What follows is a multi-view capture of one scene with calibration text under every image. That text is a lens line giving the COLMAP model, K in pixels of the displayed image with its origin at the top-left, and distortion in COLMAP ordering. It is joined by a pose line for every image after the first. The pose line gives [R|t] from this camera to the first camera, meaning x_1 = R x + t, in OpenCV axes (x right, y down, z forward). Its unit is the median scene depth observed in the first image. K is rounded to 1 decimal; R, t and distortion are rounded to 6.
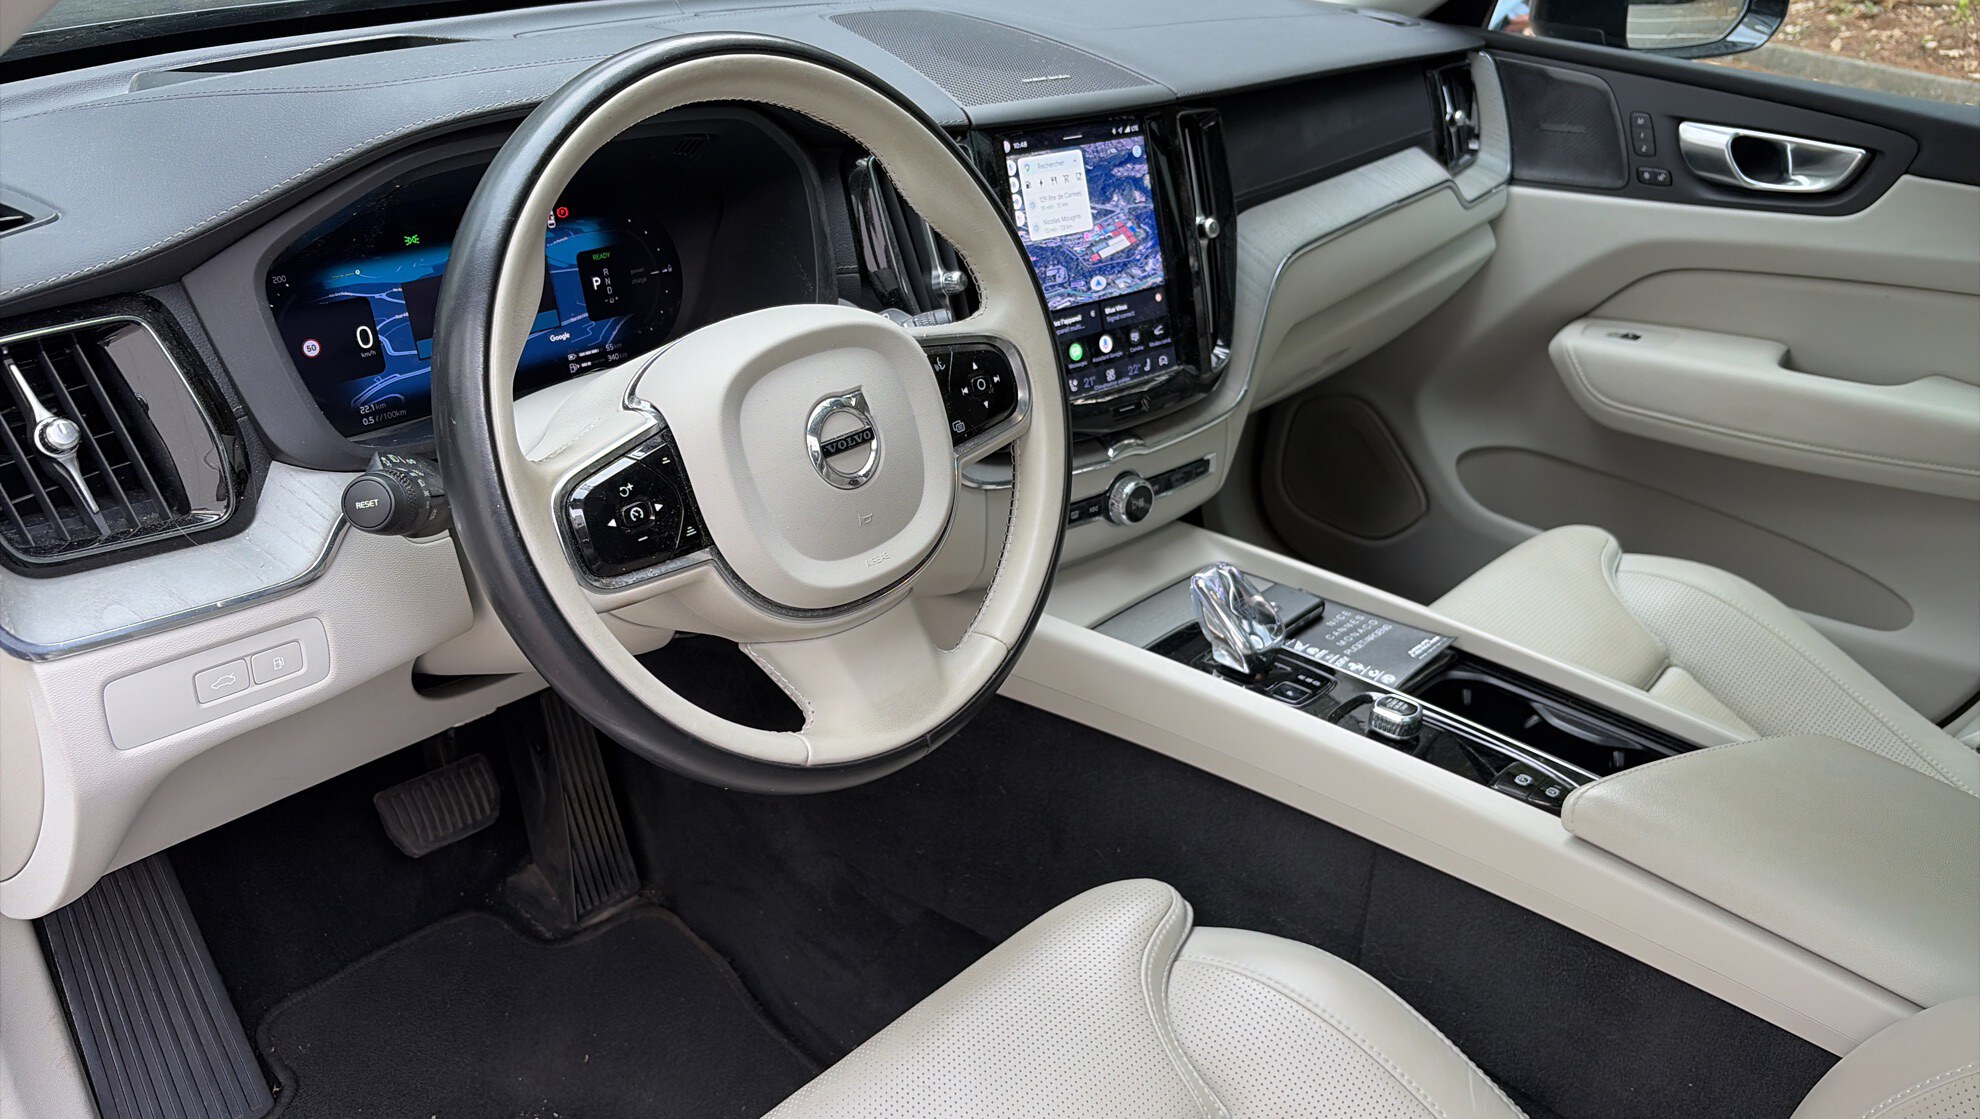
lens RADIAL K [[1542.5, 0, 990.0], [0, 1542.5, 559.5], [0, 0, 1]] dist [0.019834, 0.006446]
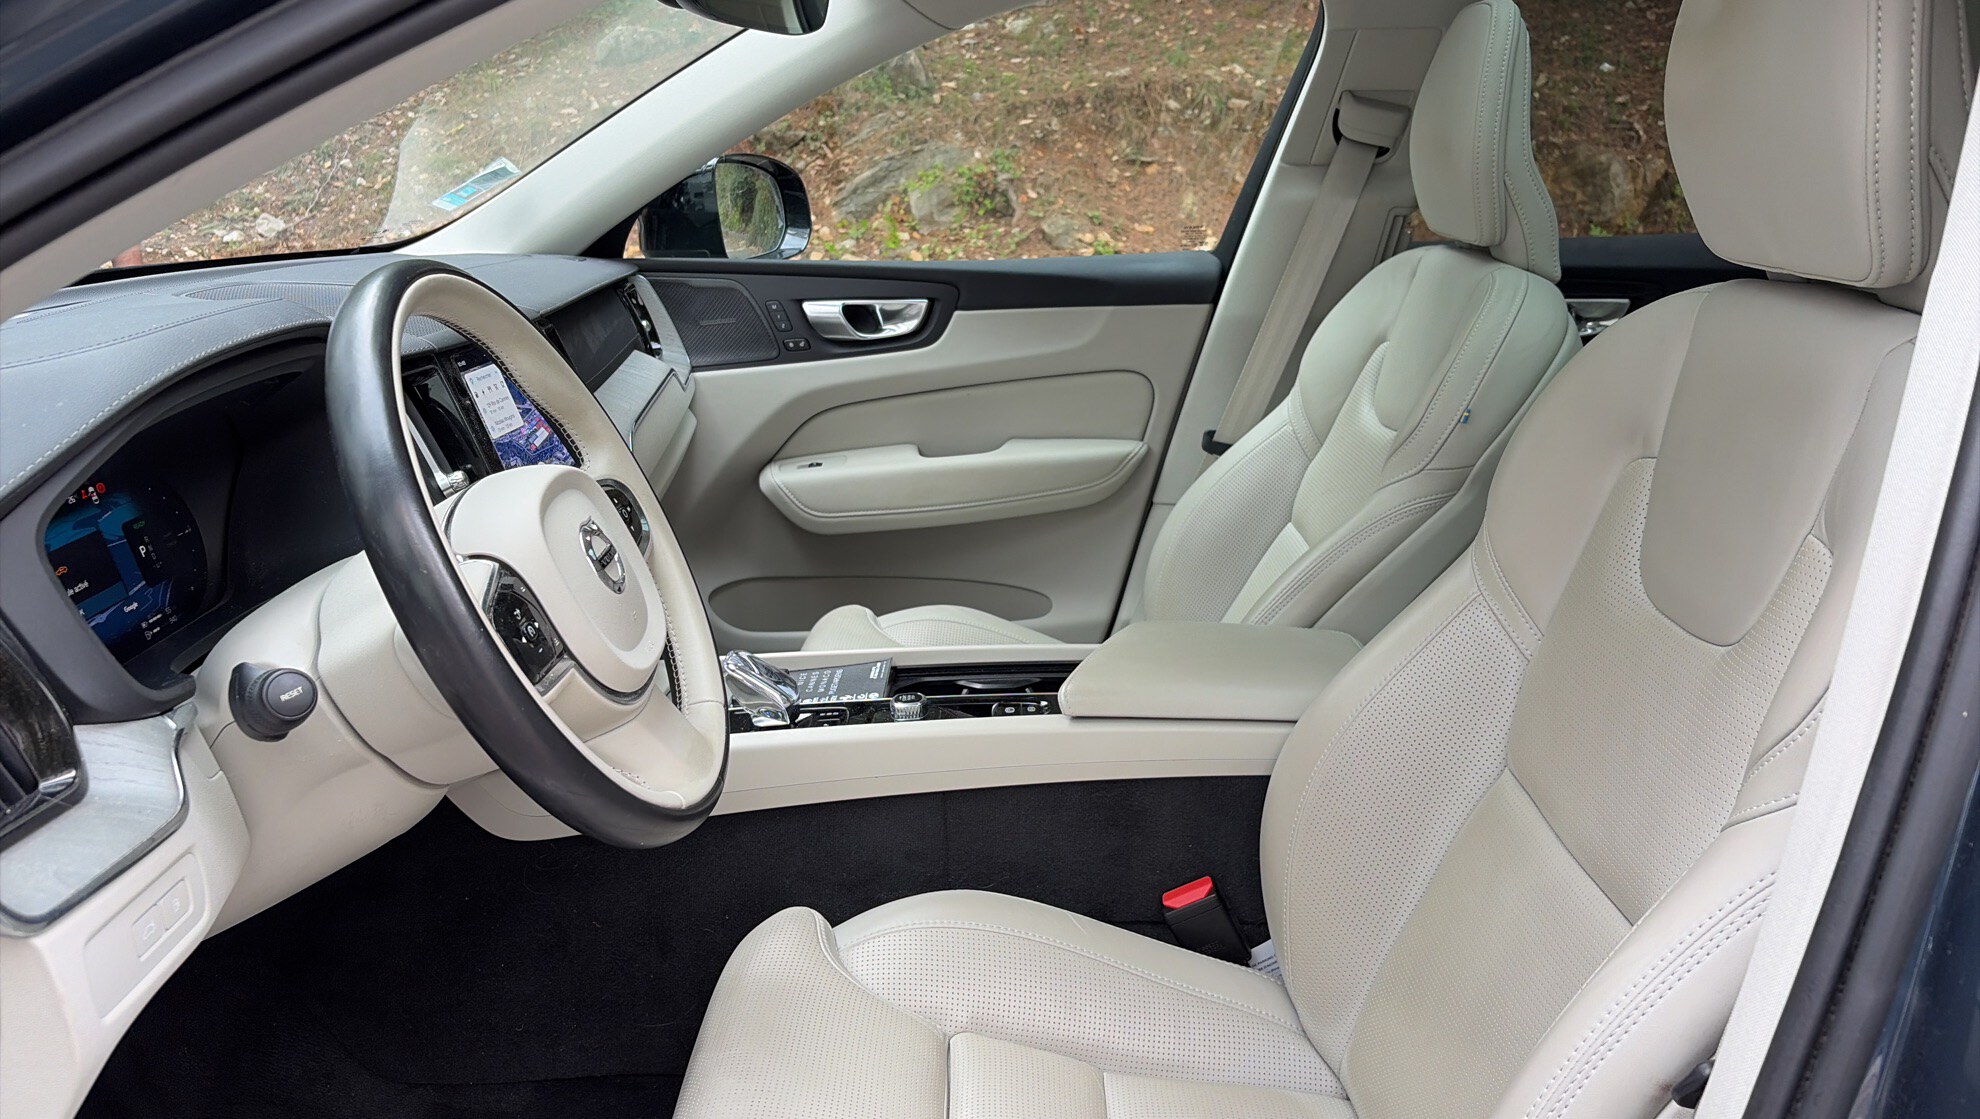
lens RADIAL K [[1542.5, 0, 990.0], [0, 1542.5, 559.5], [0, 0, 1]] dist [0.019834, 0.006446]
pose [[0.735431, -0.244869, 0.631807, -0.337436], [0.353354, 0.934193, -0.049244, 0.048758], [-0.578171, 0.259467, 0.773560, -0.067669]]
